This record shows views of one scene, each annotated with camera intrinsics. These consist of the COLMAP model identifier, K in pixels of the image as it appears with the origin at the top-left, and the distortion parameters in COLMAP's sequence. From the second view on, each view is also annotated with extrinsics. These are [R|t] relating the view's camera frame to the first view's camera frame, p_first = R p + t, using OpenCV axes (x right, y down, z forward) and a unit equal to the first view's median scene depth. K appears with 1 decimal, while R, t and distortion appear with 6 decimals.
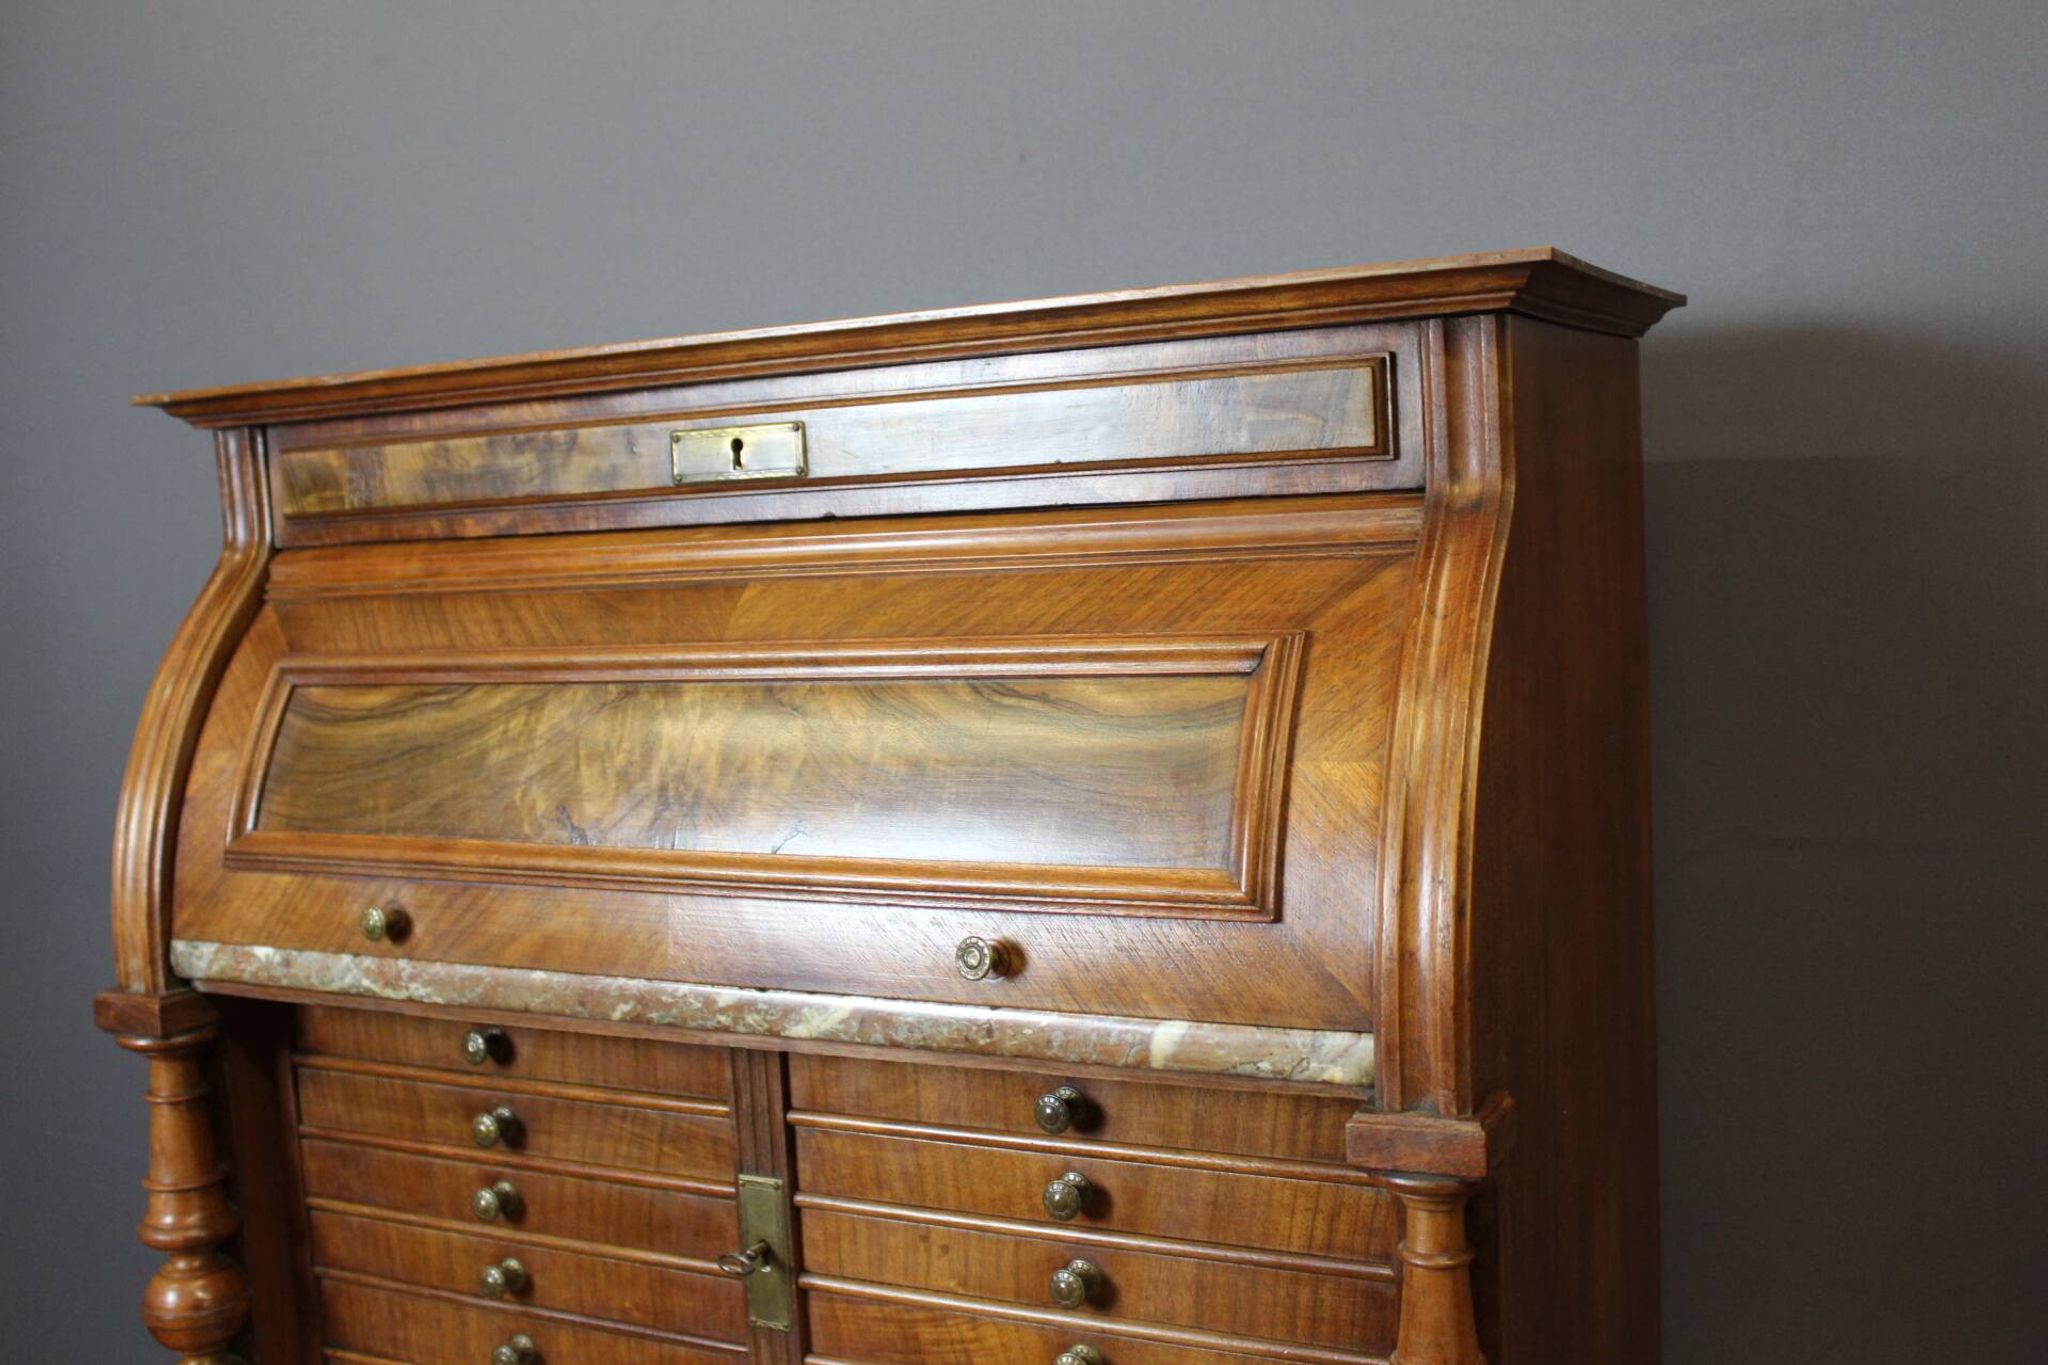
lens RADIAL K [[2134.1, 0, 981.8], [0, 2134.1, 678.5], [0, 0, 1]] dist [-0.105526, 0.031021]
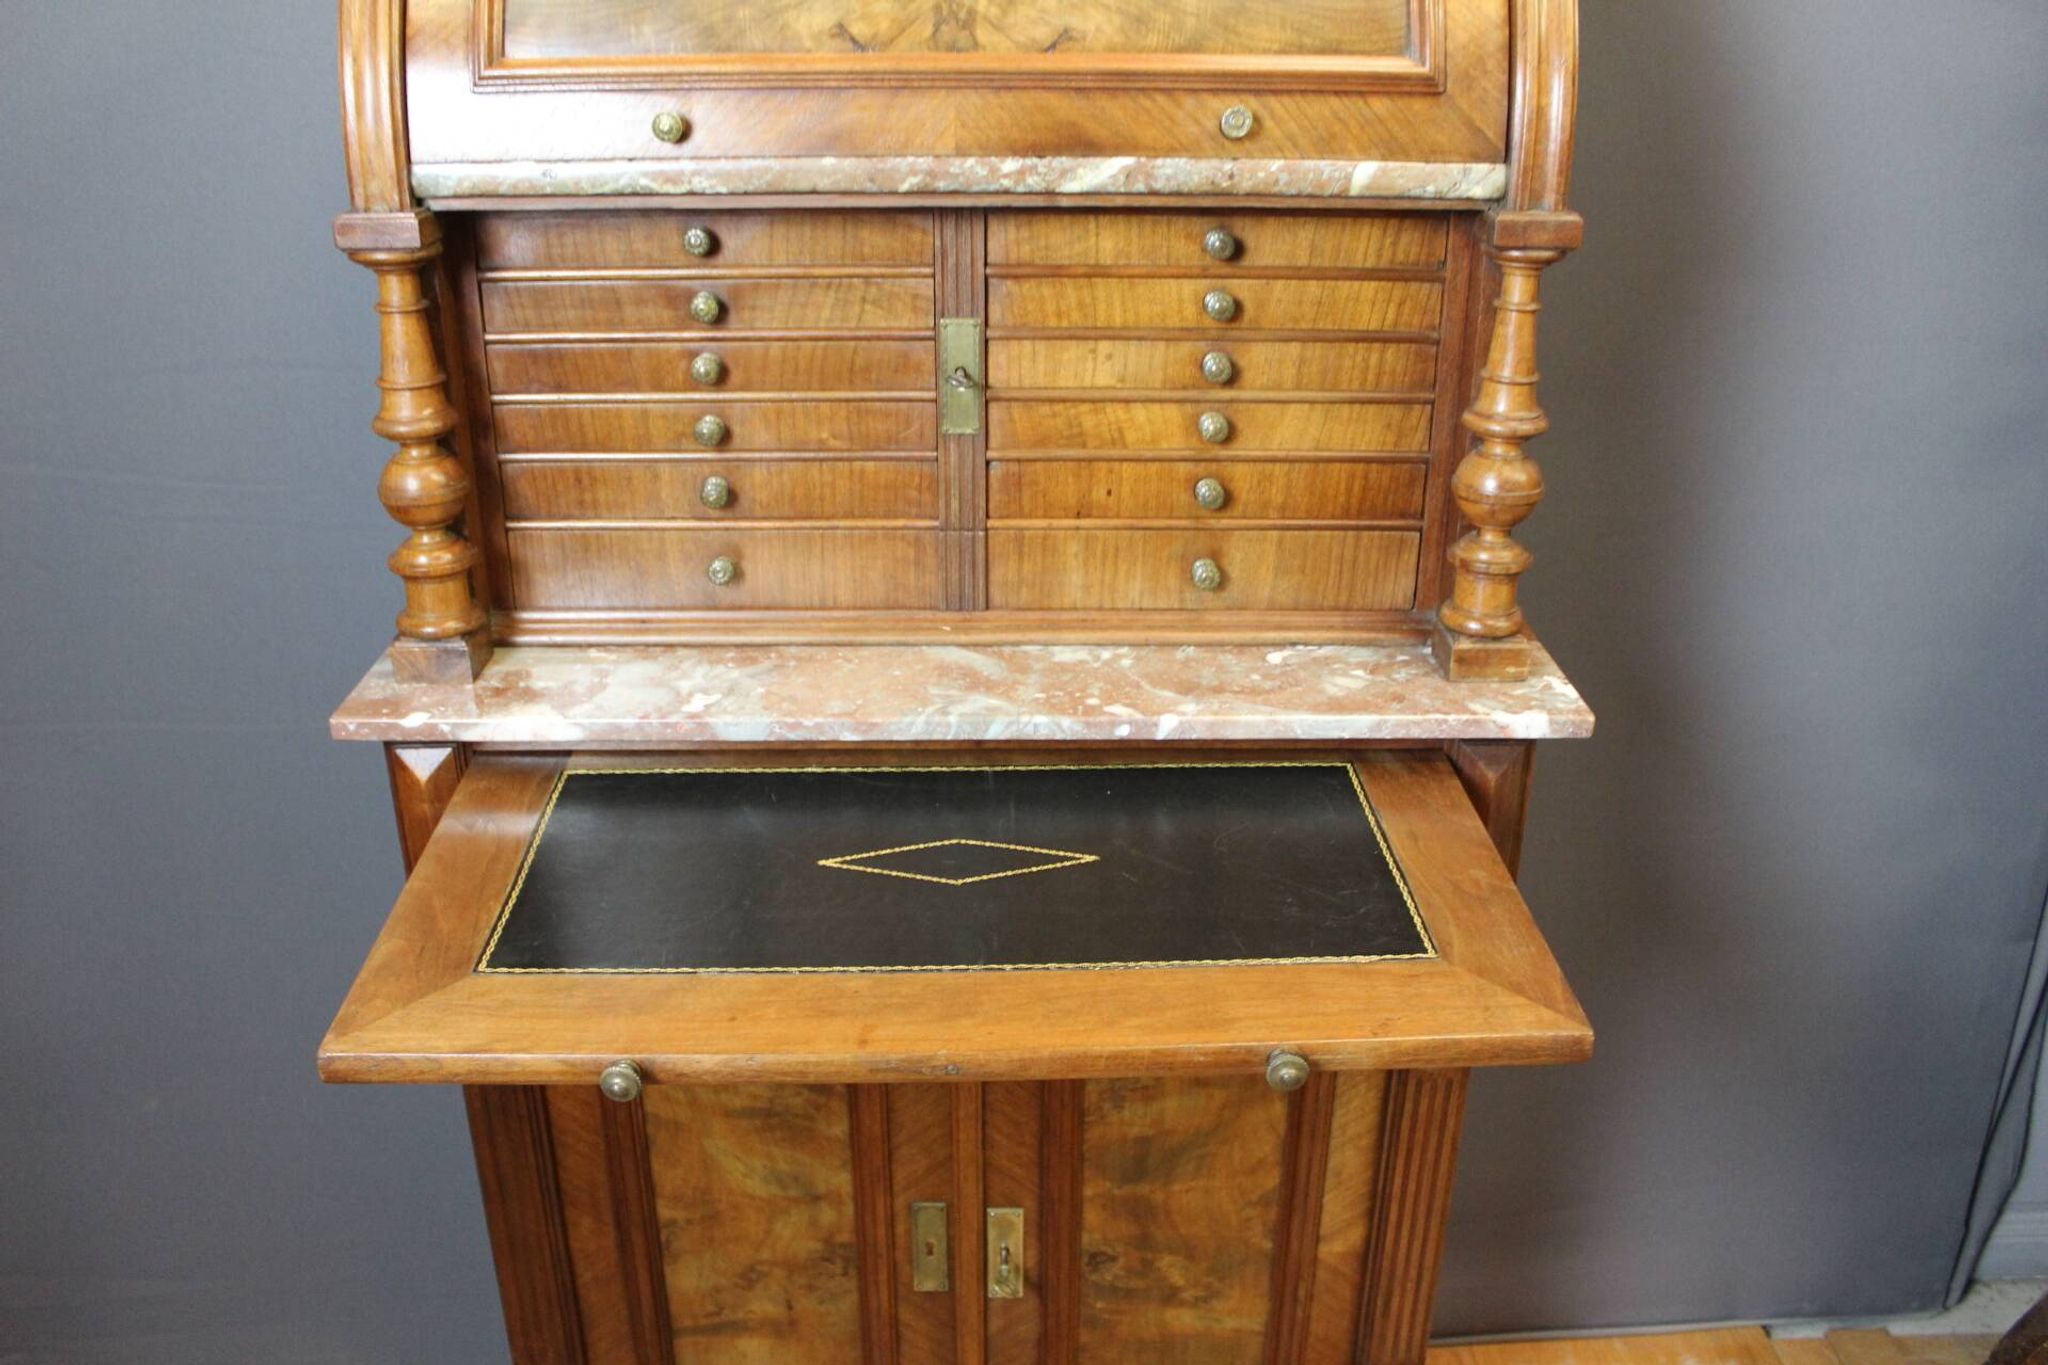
lens RADIAL K [[1766.7, 0, 1008.4], [0, 1766.7, 711.5], [0, 0, 1]] dist [-0.168084, 0.145580]
pose [[0.878796, -0.141785, 0.455648, -0.620703], [-0.009267, 0.949590, 0.313359, 0.123609], [-0.477108, -0.279601, 0.833181, -0.008604]]
